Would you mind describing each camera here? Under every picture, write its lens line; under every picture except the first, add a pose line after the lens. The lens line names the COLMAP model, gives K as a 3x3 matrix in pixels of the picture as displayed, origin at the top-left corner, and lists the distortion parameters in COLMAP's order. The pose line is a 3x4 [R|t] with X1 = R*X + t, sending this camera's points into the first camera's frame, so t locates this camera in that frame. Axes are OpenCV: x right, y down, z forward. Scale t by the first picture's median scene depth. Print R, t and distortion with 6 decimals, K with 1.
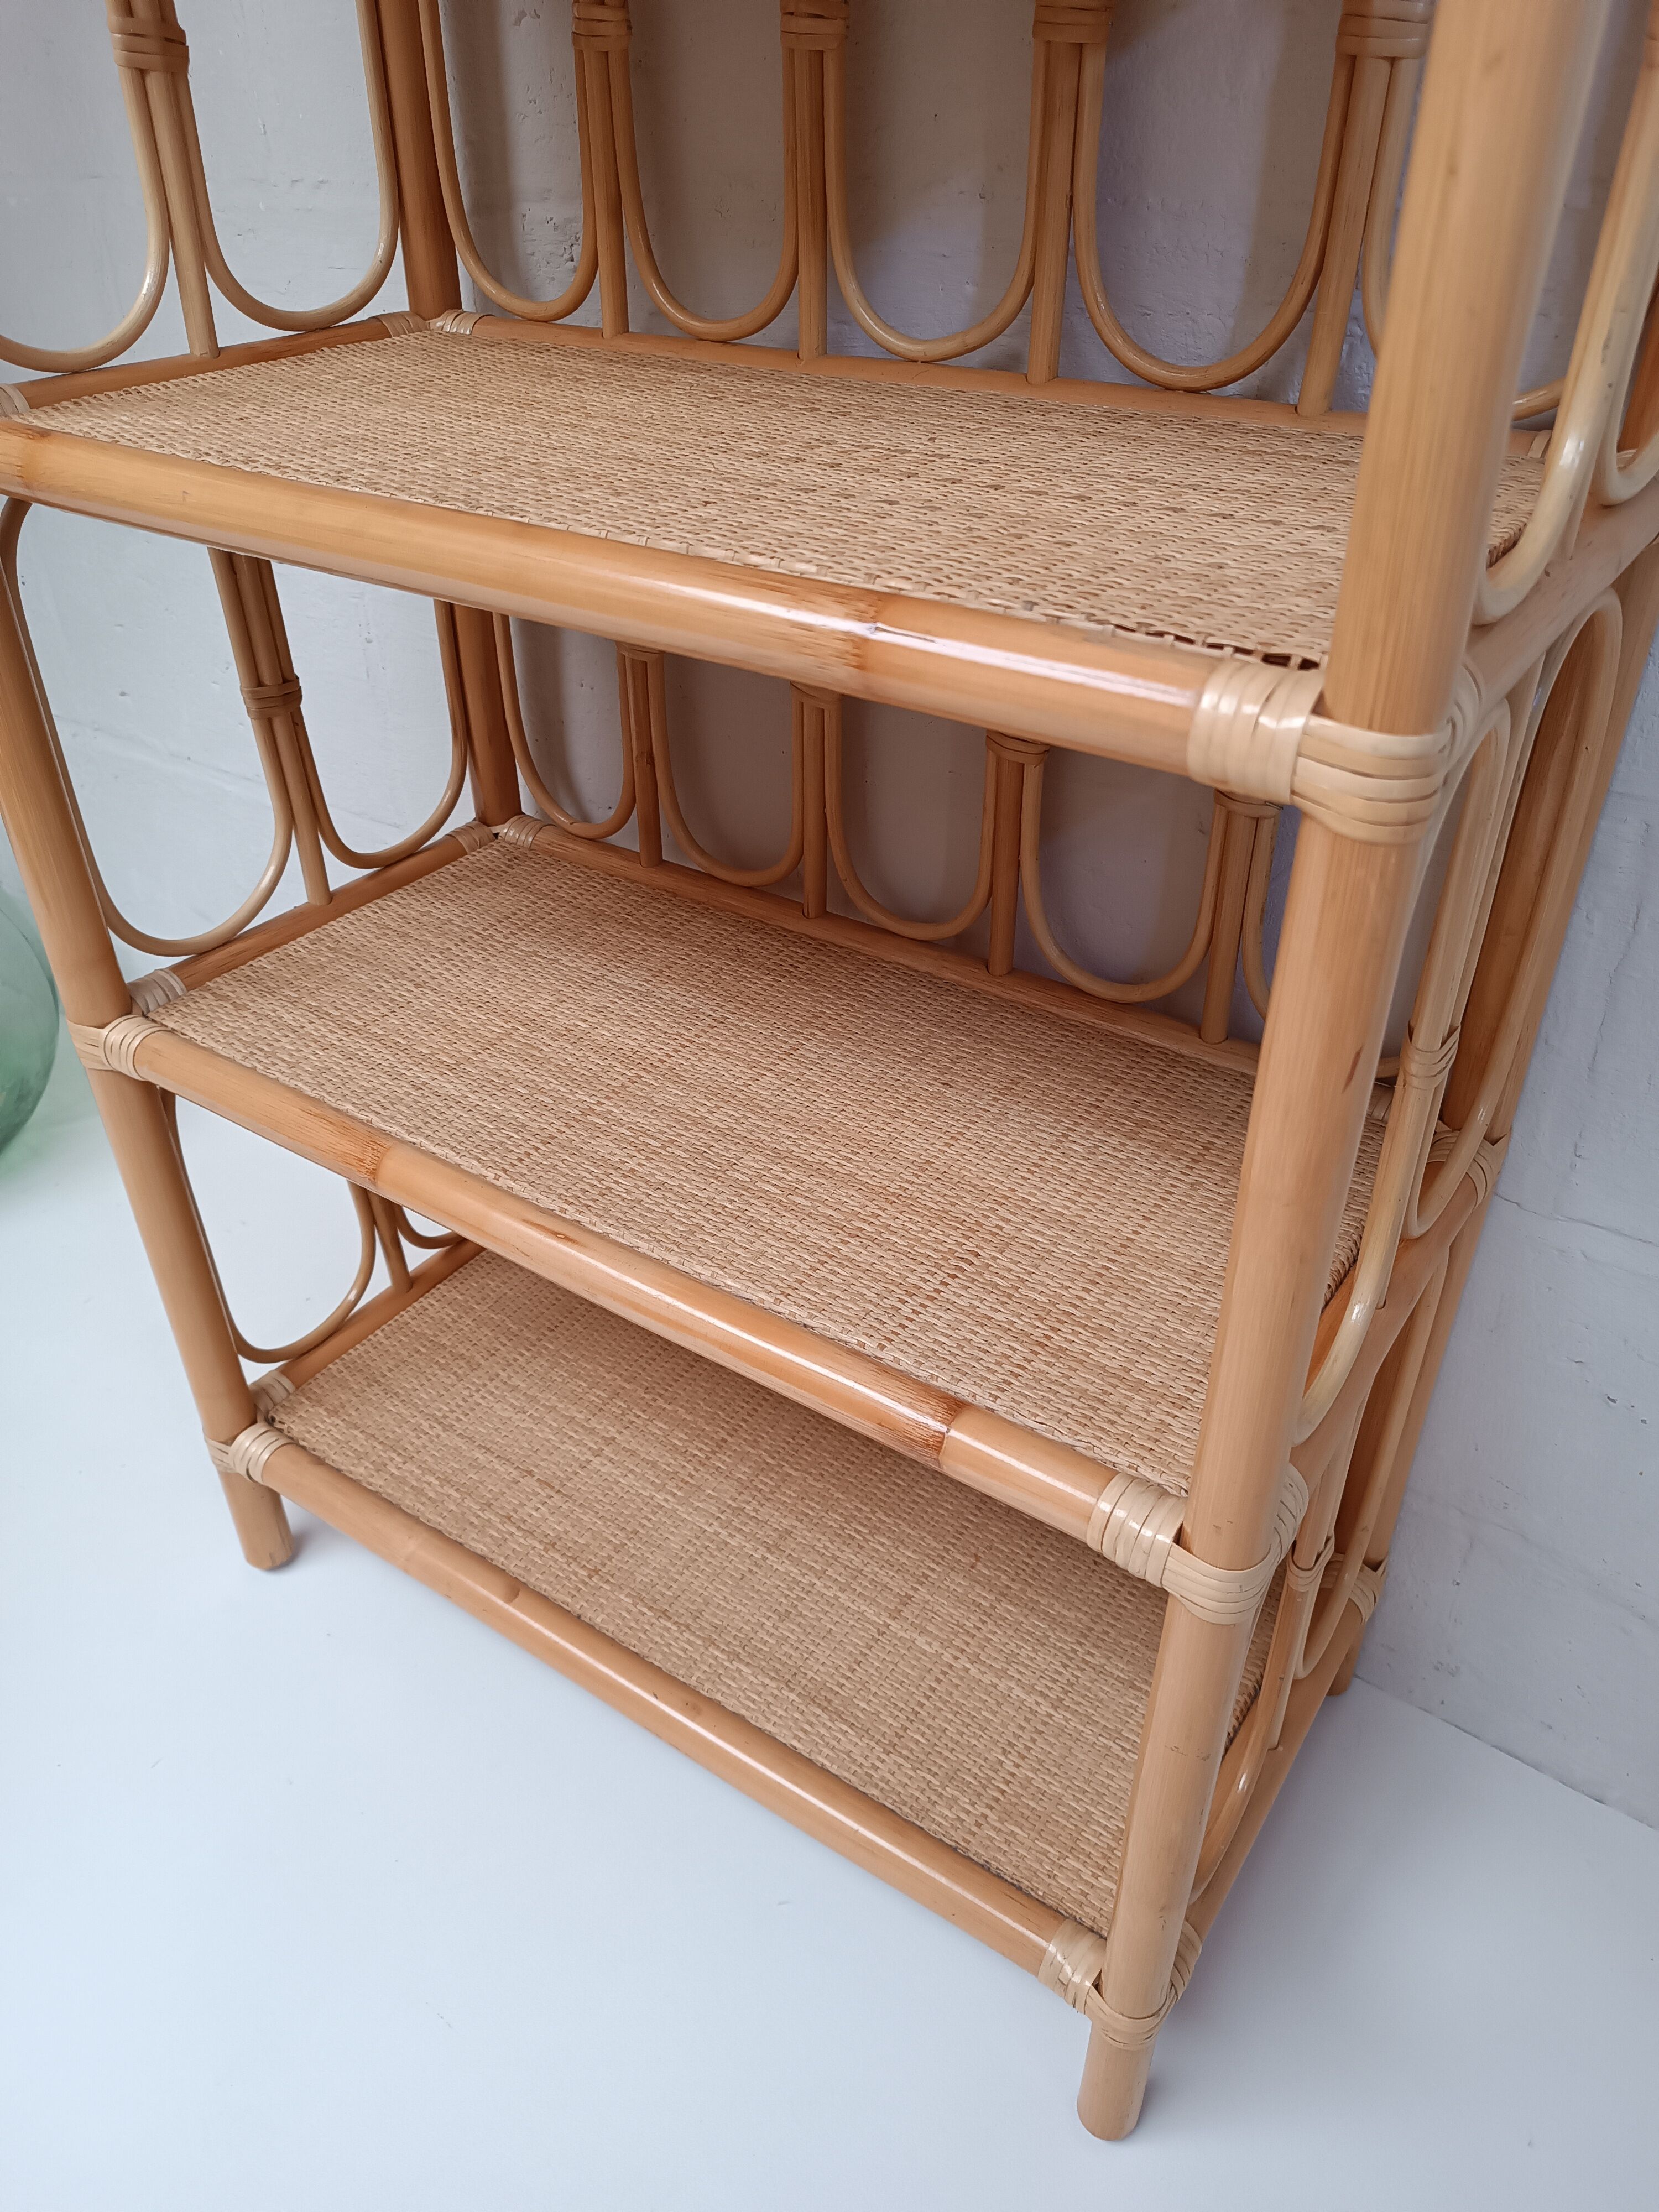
lens RADIAL K [[1592.3, 0, 819.3], [0, 1592.3, 1106.0], [0, 0, 1]] dist [0.028372, -0.036554]
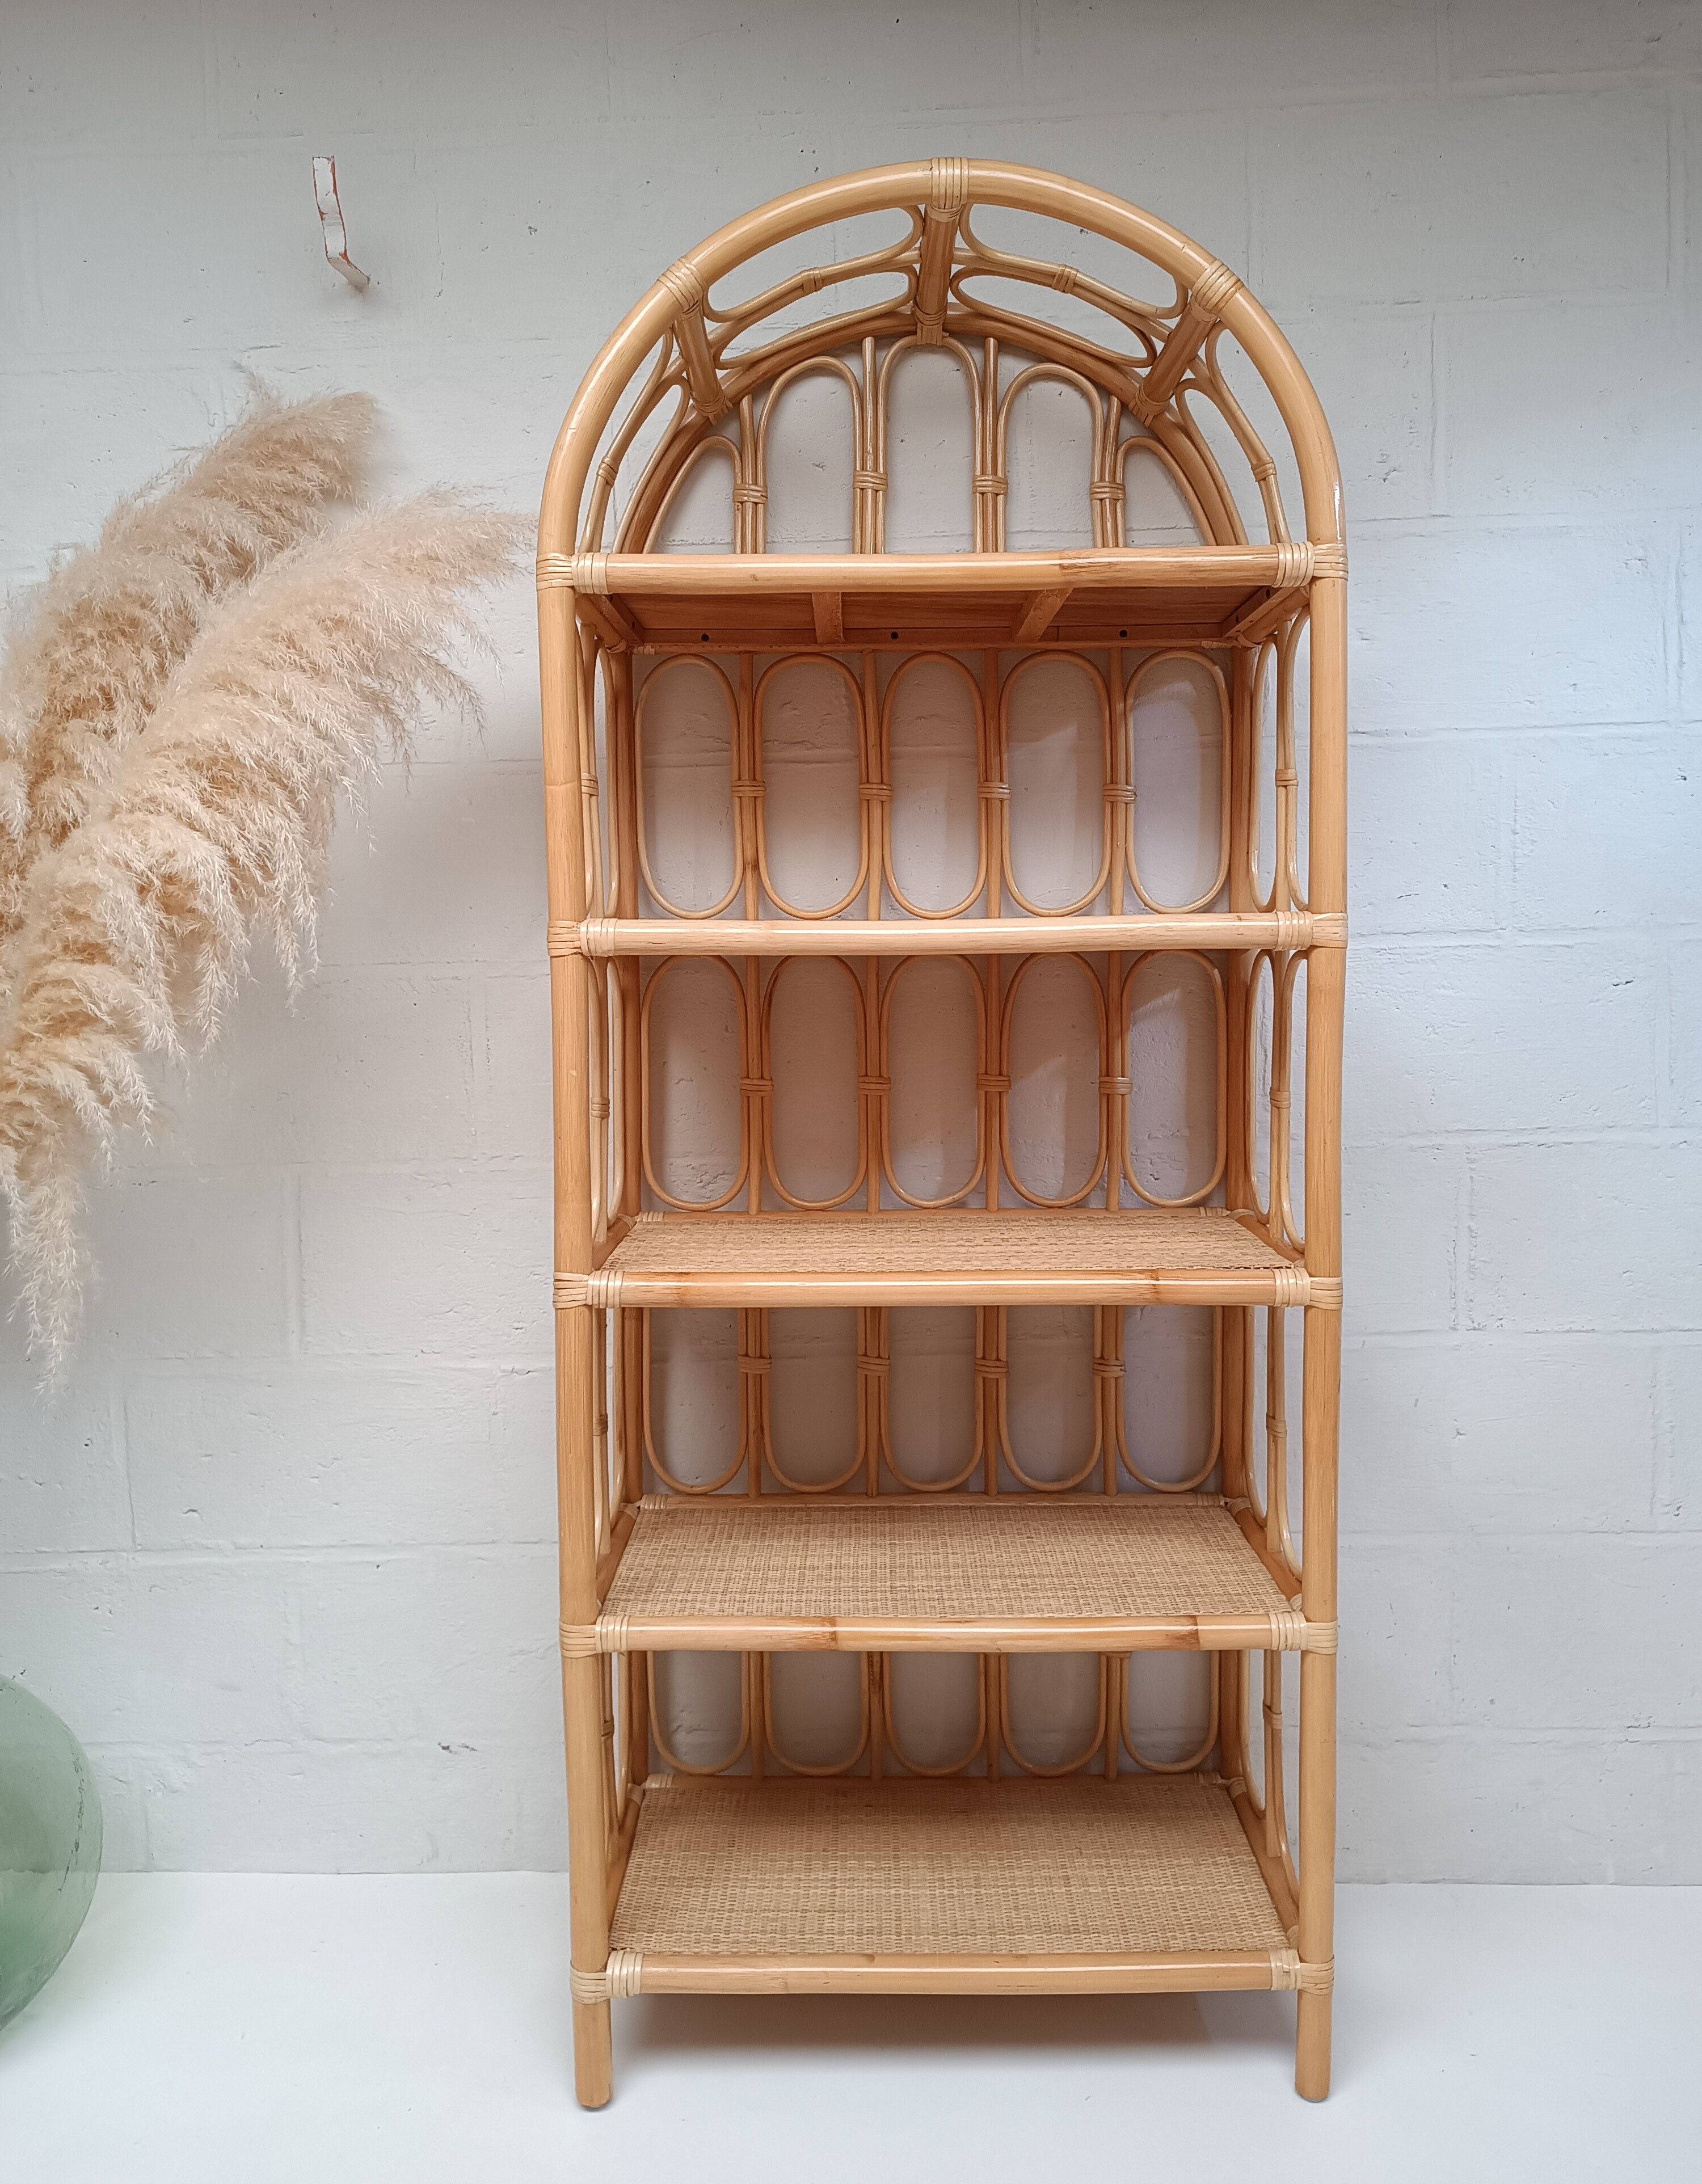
lens RADIAL K [[1629.2, 0, 843.0], [0, 1629.2, 1050.2], [0, 0, 1]] dist [0.022783, -0.025213]
pose [[0.827022, -0.035957, 0.561019, -1.141464], [0.316933, 0.854065, -0.412465, 0.216464], [-0.464315, 0.518923, 0.717726, -0.609145]]
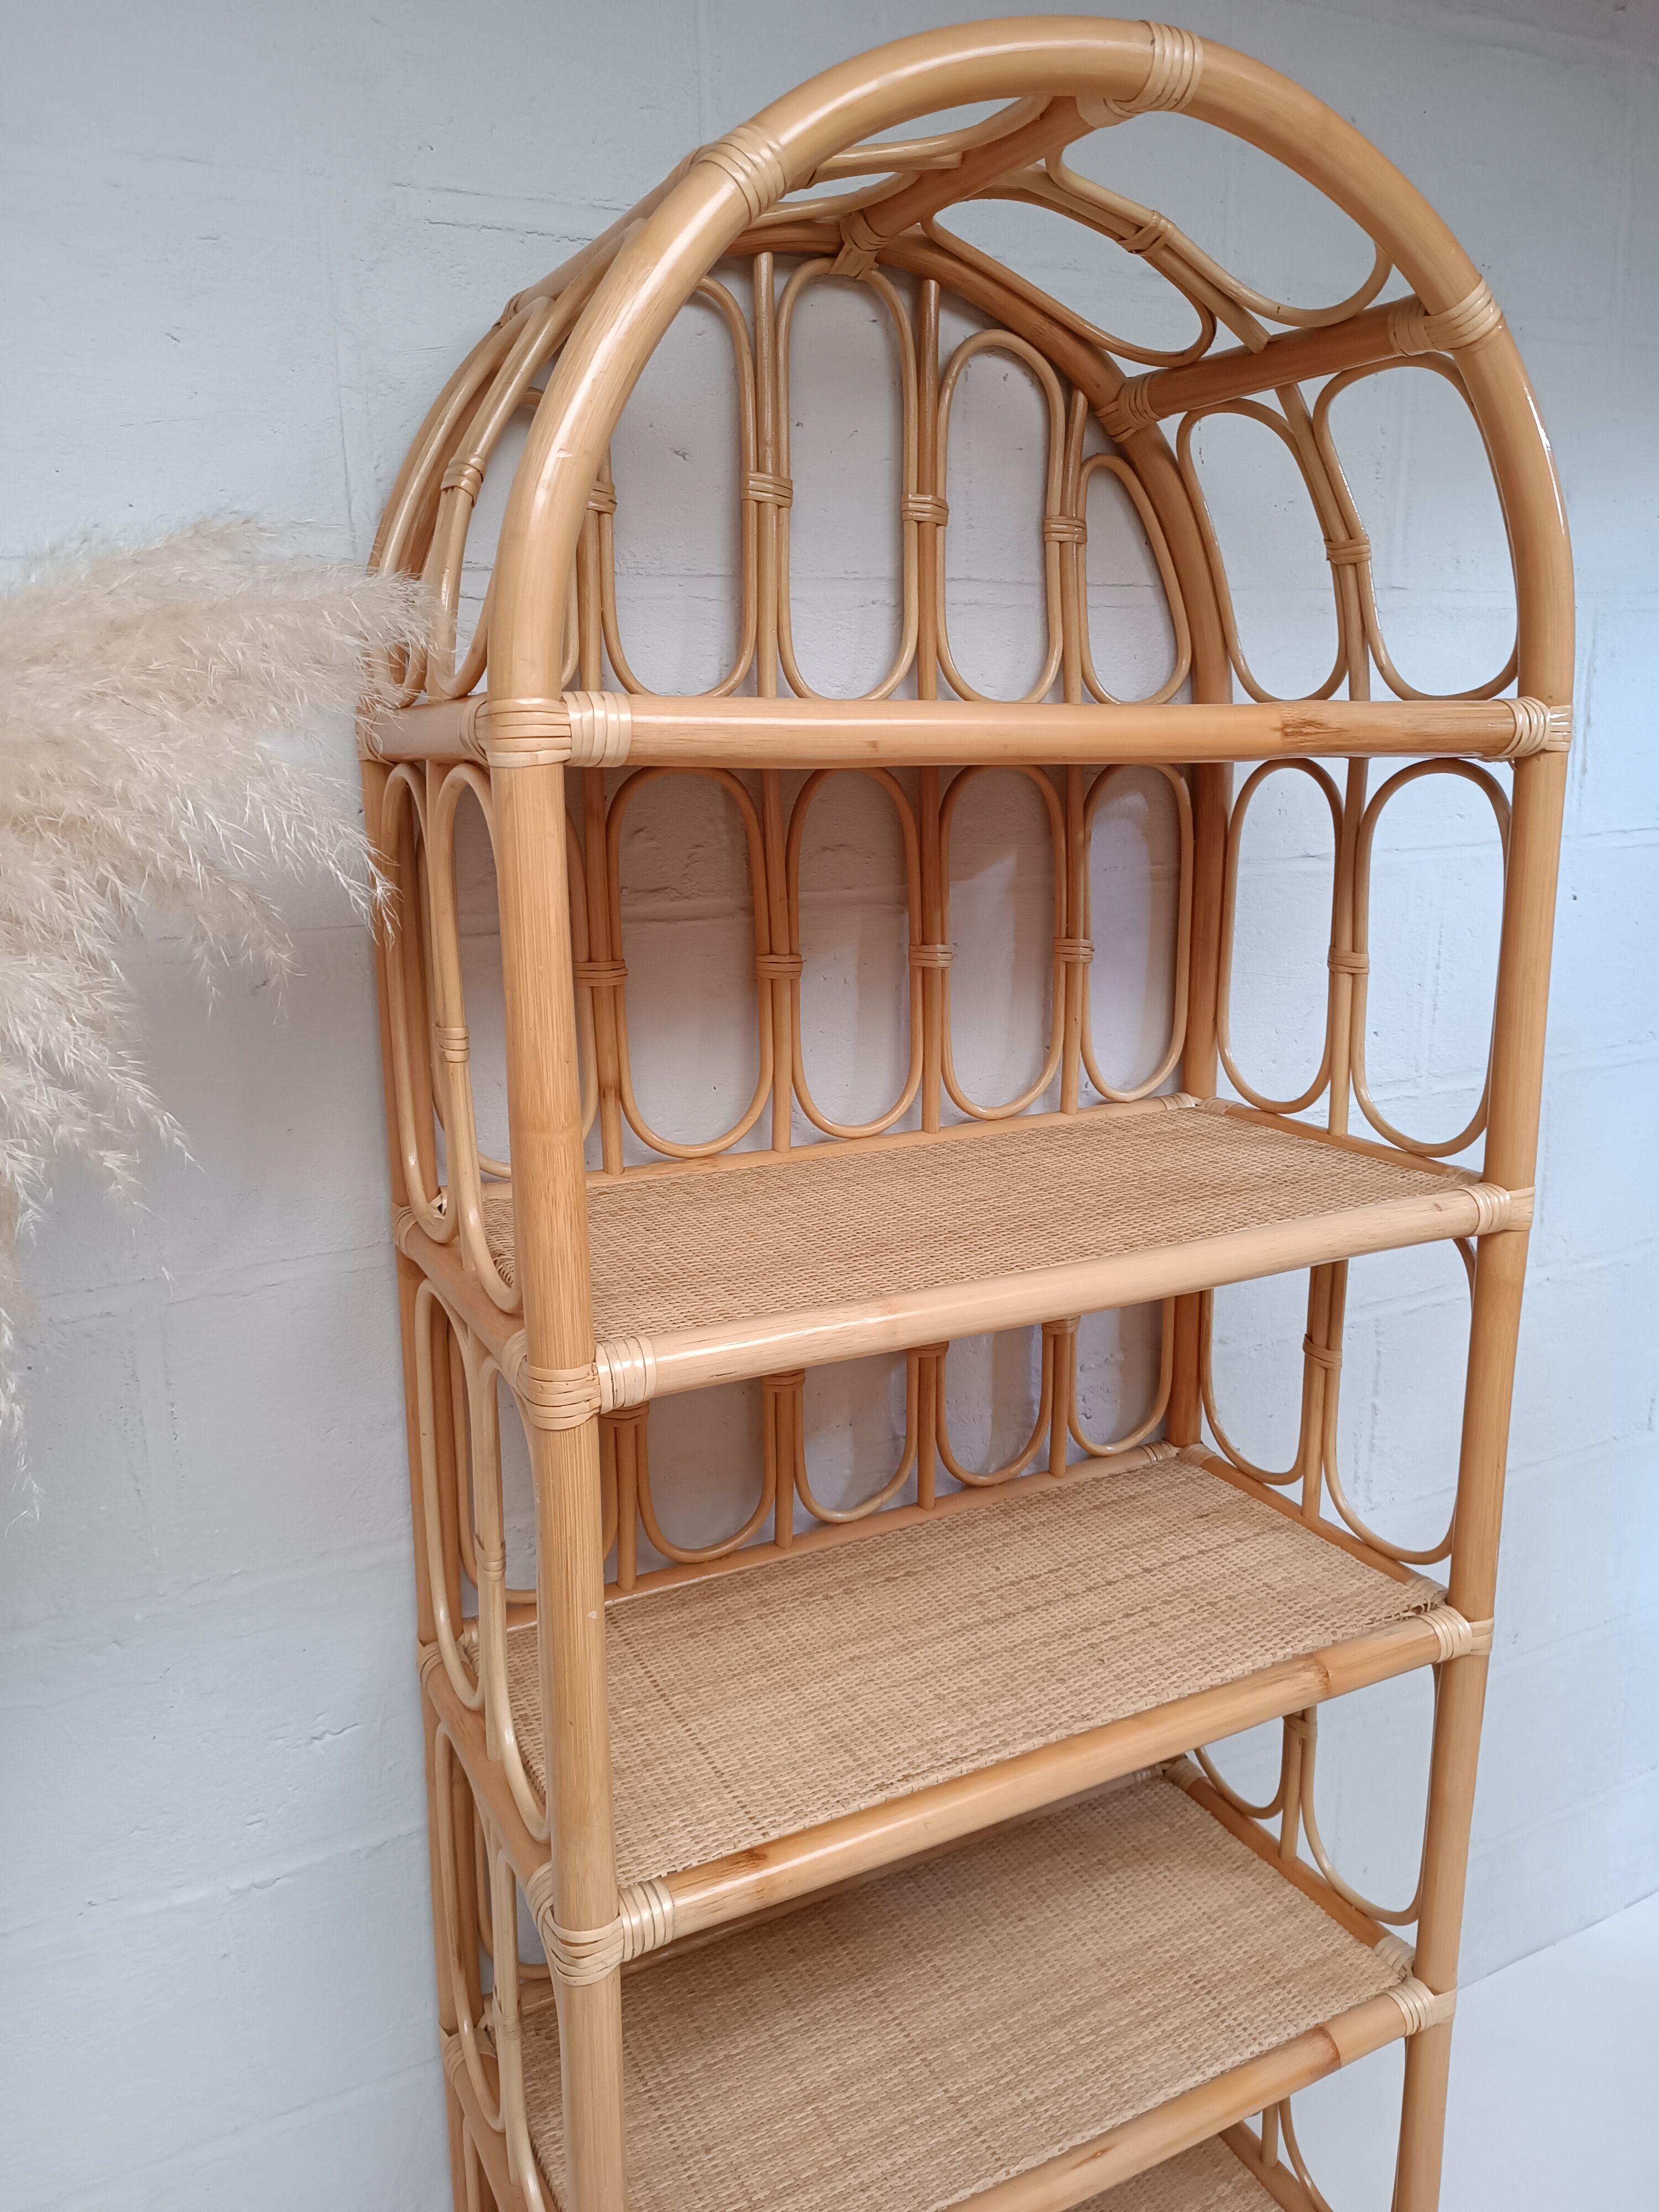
lens RADIAL K [[1592.3, 0, 827.7], [0, 1592.3, 1104.4], [0, 0, 1]] dist [0.028372, -0.036554]
pose [[0.461899, -0.187355, 0.866919, -1.127870], [0.500817, 0.861794, -0.080590, -0.621997], [-0.732006, 0.471391, 0.491892, 0.003296]]
